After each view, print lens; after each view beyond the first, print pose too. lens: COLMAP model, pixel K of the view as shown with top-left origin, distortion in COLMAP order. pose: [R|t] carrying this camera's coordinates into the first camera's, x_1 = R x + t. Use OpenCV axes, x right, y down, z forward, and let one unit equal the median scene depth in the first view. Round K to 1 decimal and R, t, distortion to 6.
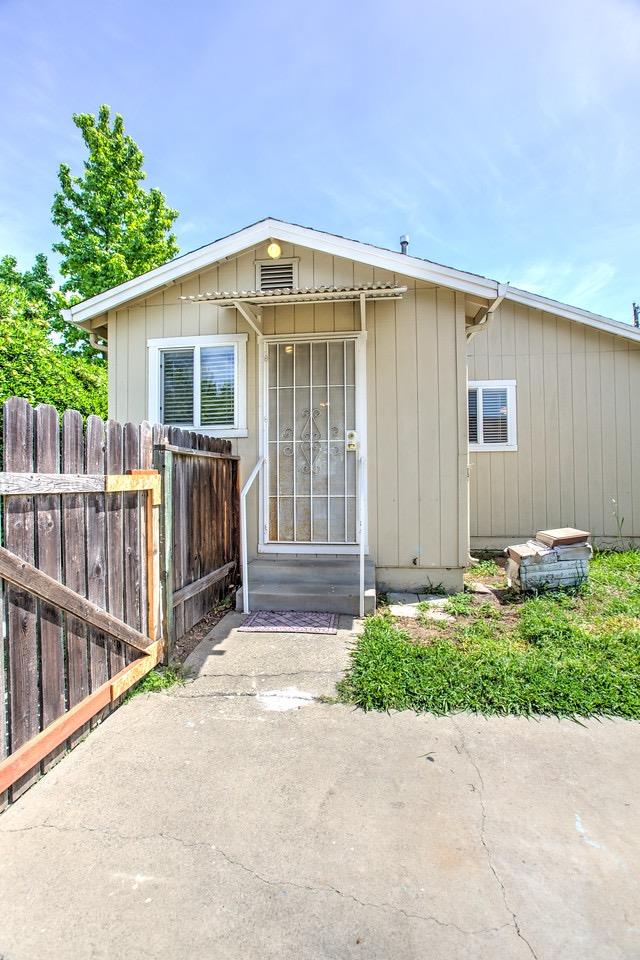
lens RADIAL K [[422.7, 0, 320.0], [0, 422.7, 480.0], [0, 0, 1]] dist [-0.001715, 0.000393]
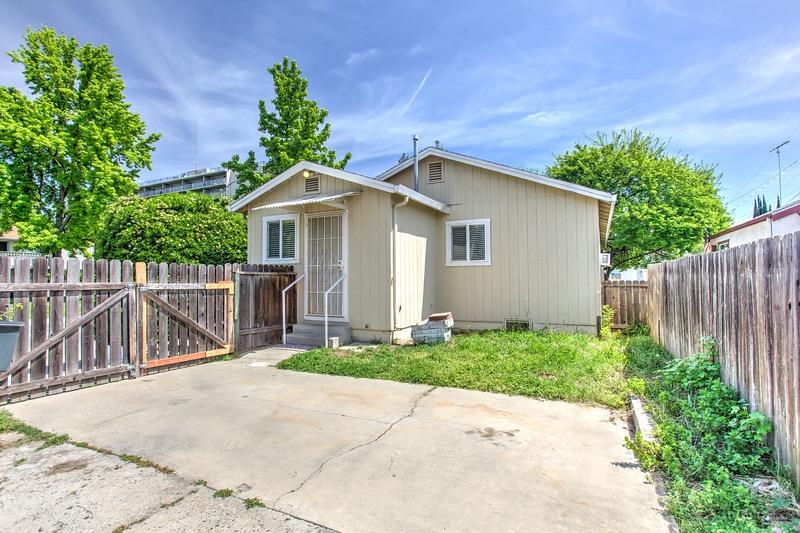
lens RADIAL K [[400.8, 0, 400.0], [0, 400.8, 266.5], [0, 0, 1]] dist [0.003444, 0.000272]
pose [[0.942373, -0.008349, -0.334461, 0.935628], [-0.003152, 0.999423, -0.033828, -0.021550], [0.334550, 0.032932, 0.941802, -0.666145]]
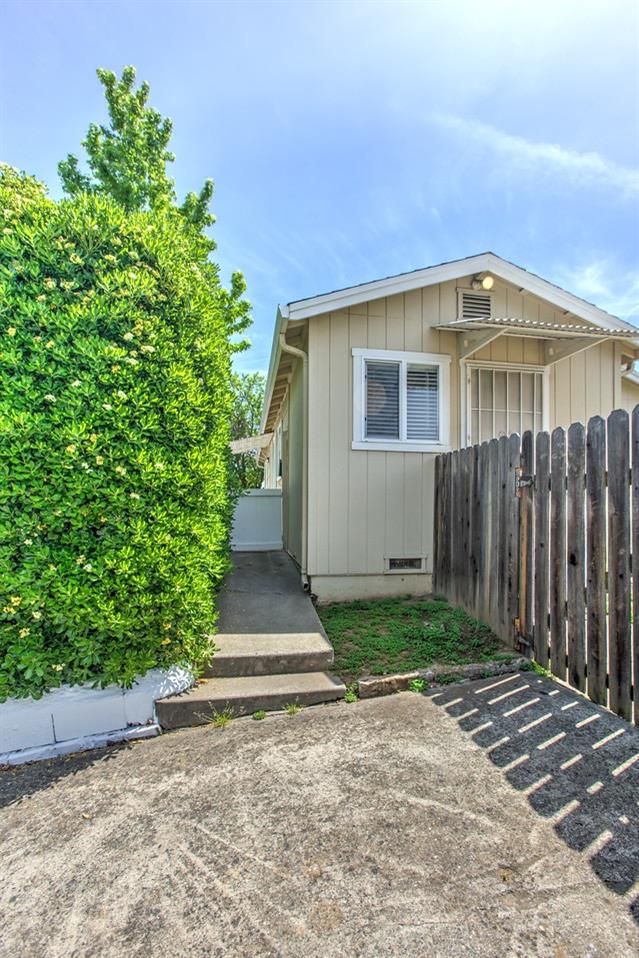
lens RADIAL K [[421.8, 0, 319.5], [0, 421.8, 479.0], [0, 0, 1]] dist [-0.001715, 0.000393]
pose [[0.954089, 0.028812, 0.298134, -0.792184], [-0.021670, 0.999394, -0.027233, -0.001440], [-0.298738, 0.019522, 0.954135, 0.098861]]
